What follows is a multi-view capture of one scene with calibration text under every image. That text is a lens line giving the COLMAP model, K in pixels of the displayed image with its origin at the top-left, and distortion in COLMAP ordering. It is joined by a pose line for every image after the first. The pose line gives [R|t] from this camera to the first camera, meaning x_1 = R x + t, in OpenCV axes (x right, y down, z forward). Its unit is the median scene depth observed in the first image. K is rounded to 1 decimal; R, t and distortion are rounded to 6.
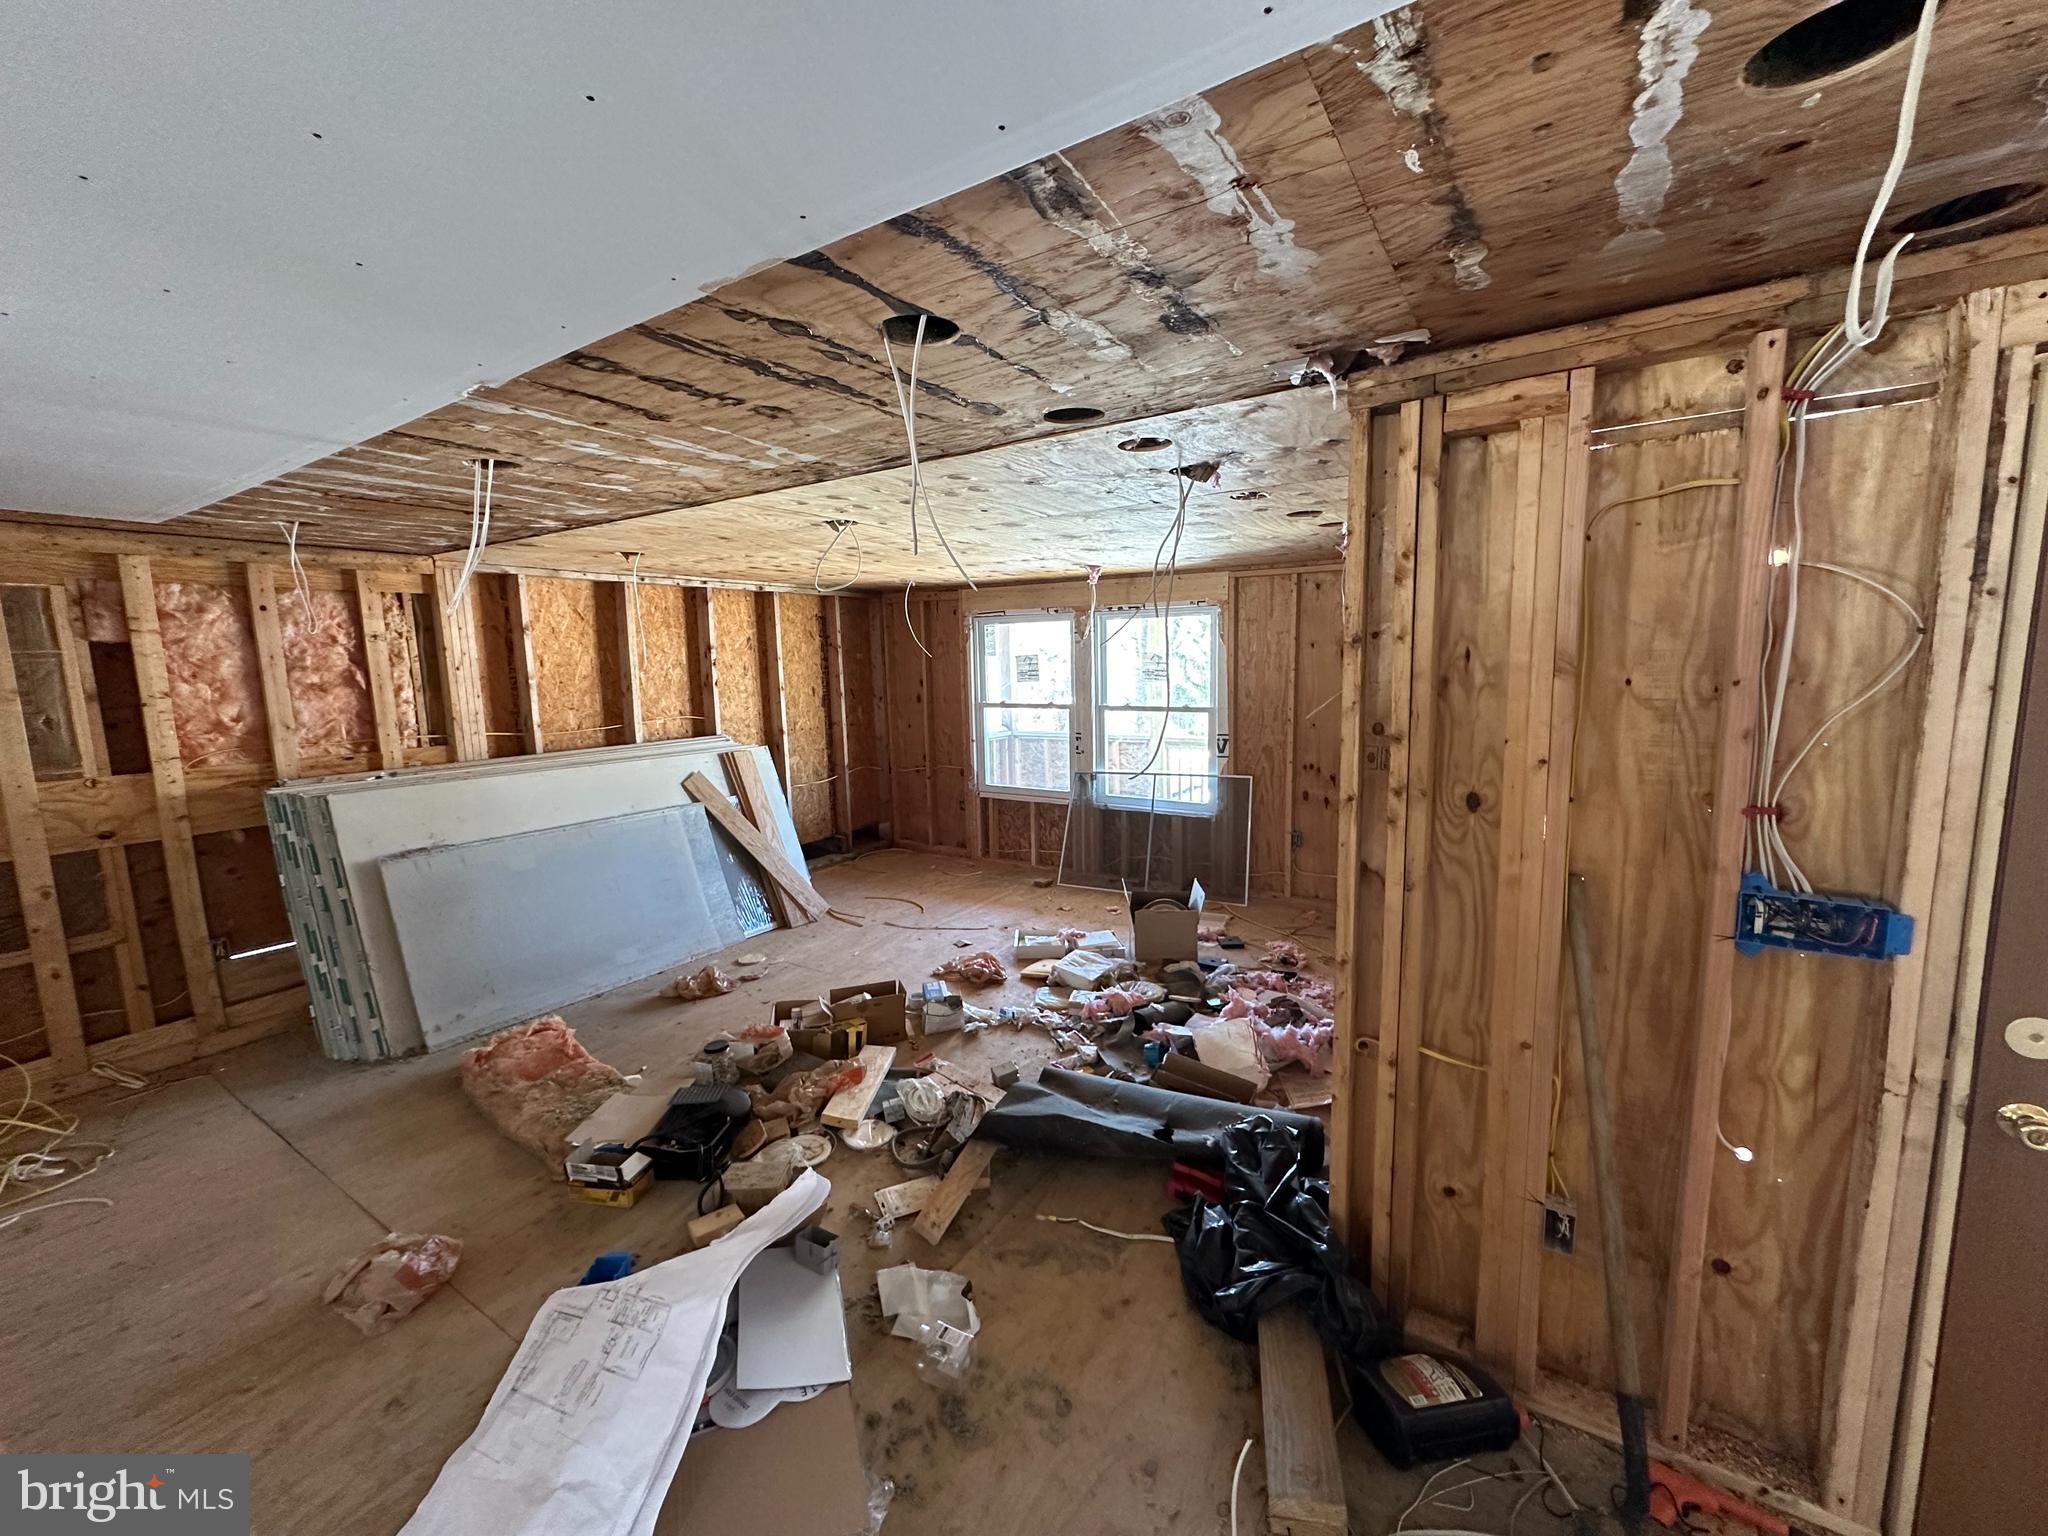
lens RADIAL K [[817.6, 0, 1020.9], [0, 817.6, 768.3], [0, 0, 1]] dist [-0.001617, 0.000628]
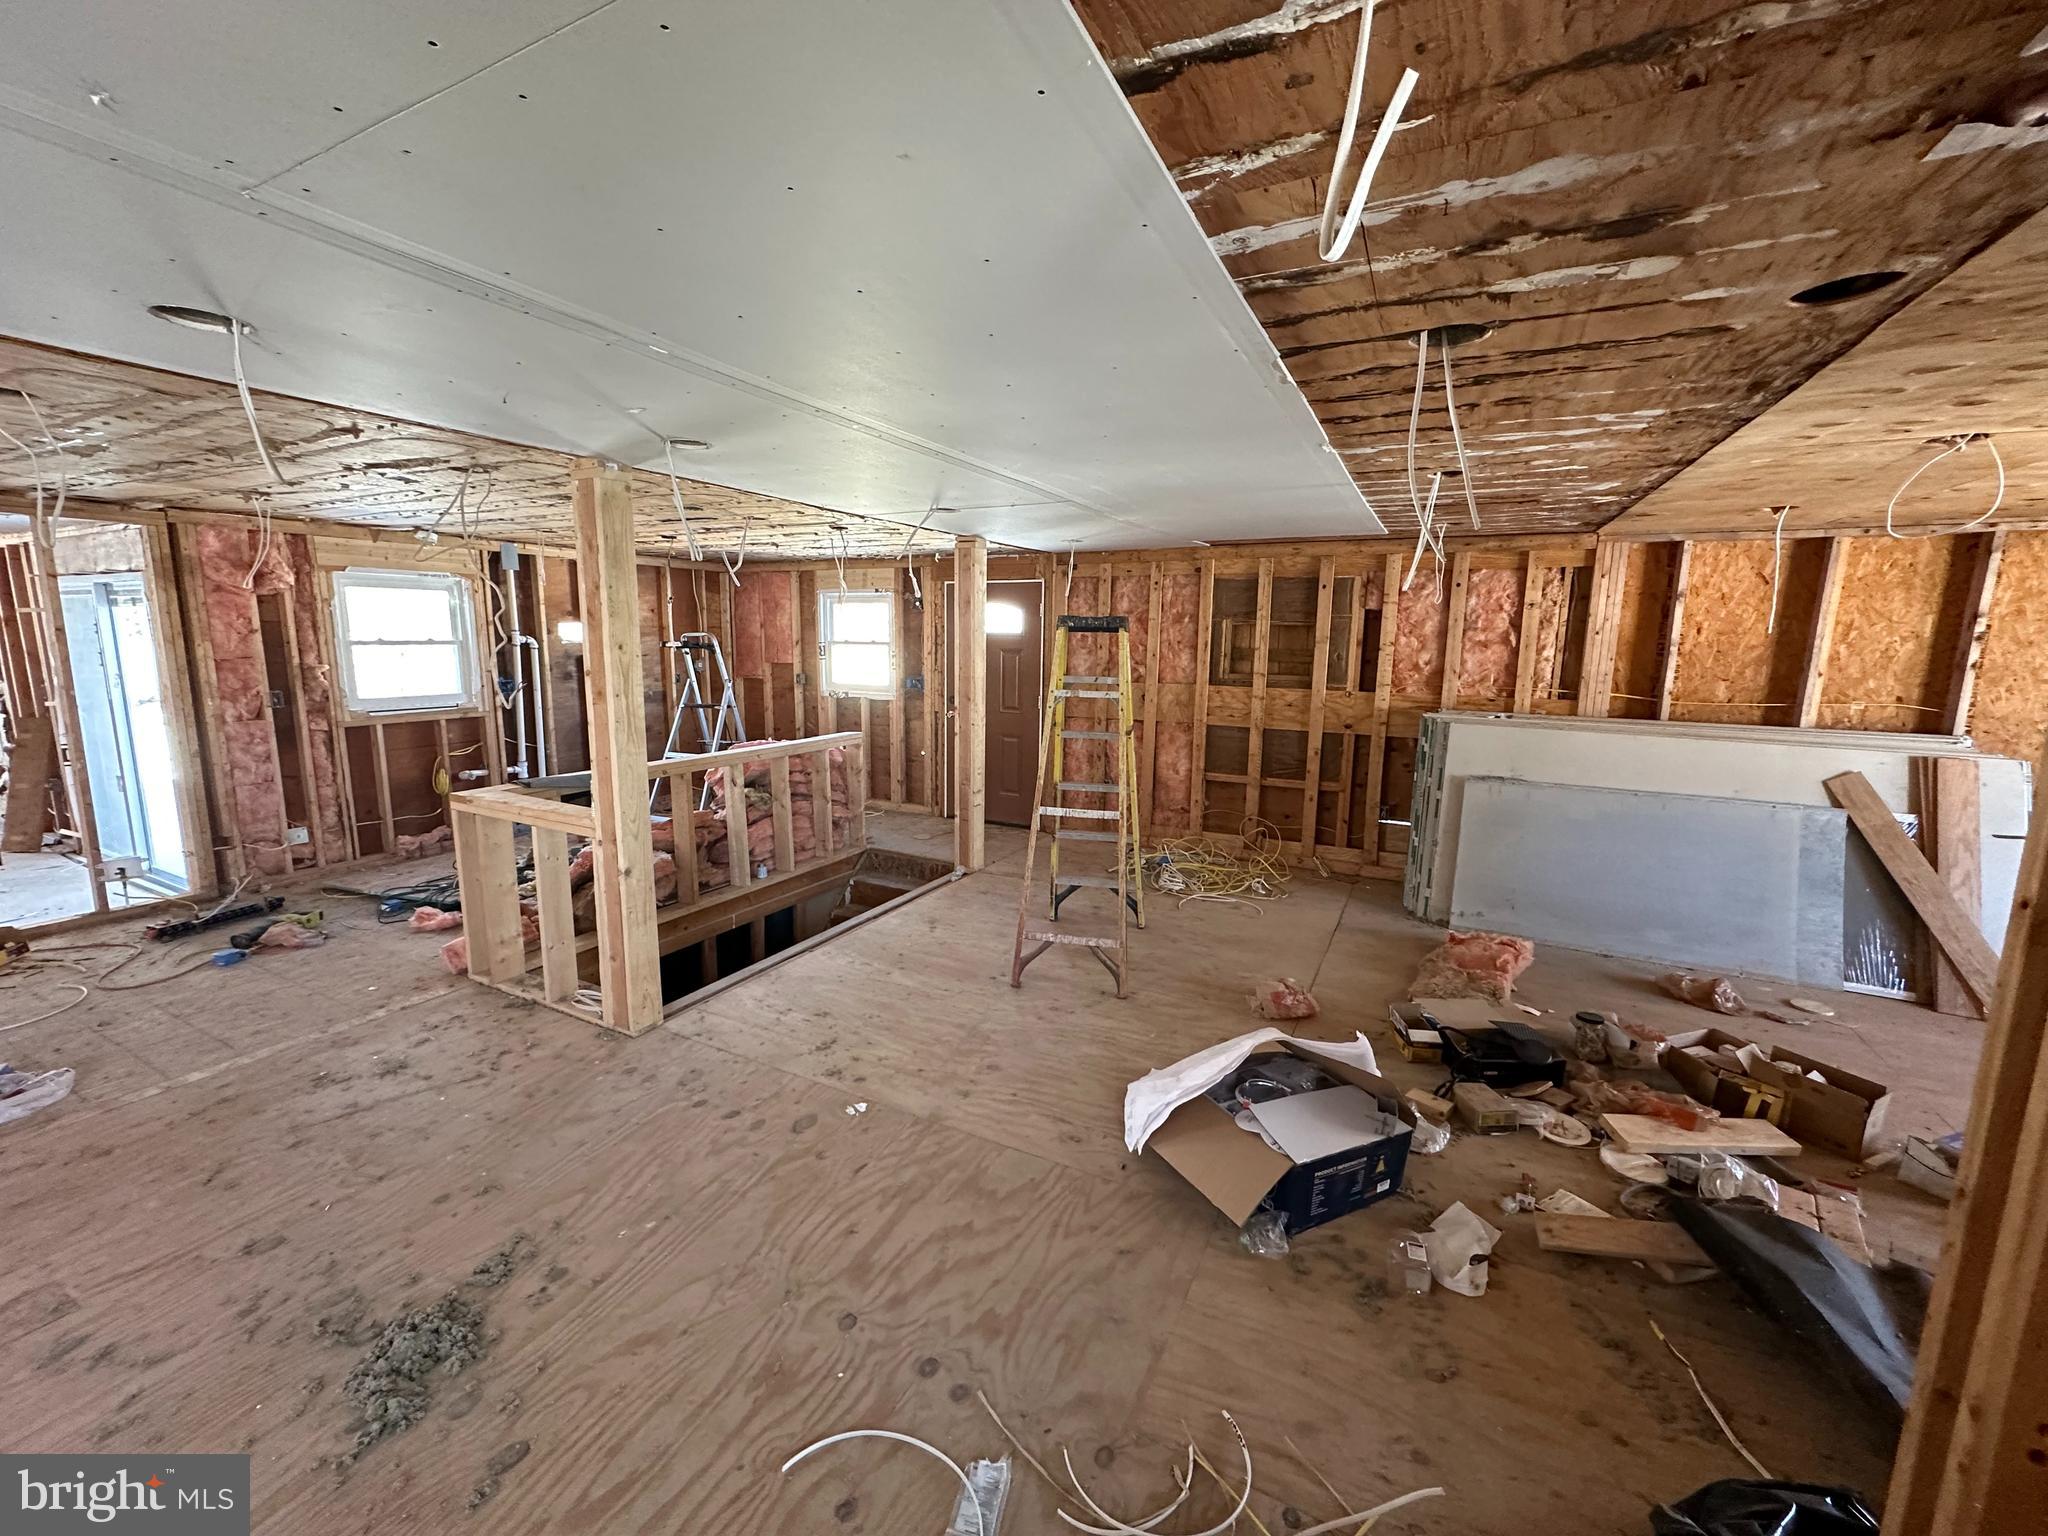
lens RADIAL K [[817.6, 0, 1018.7], [0, 817.6, 768.9], [0, 0, 1]] dist [-0.001617, 0.000628]
pose [[0.090206, 0.188768, -0.977870, 0.410532], [-0.149147, 0.973361, 0.174139, -0.020632], [0.984692, 0.130138, 0.115957, 0.136022]]
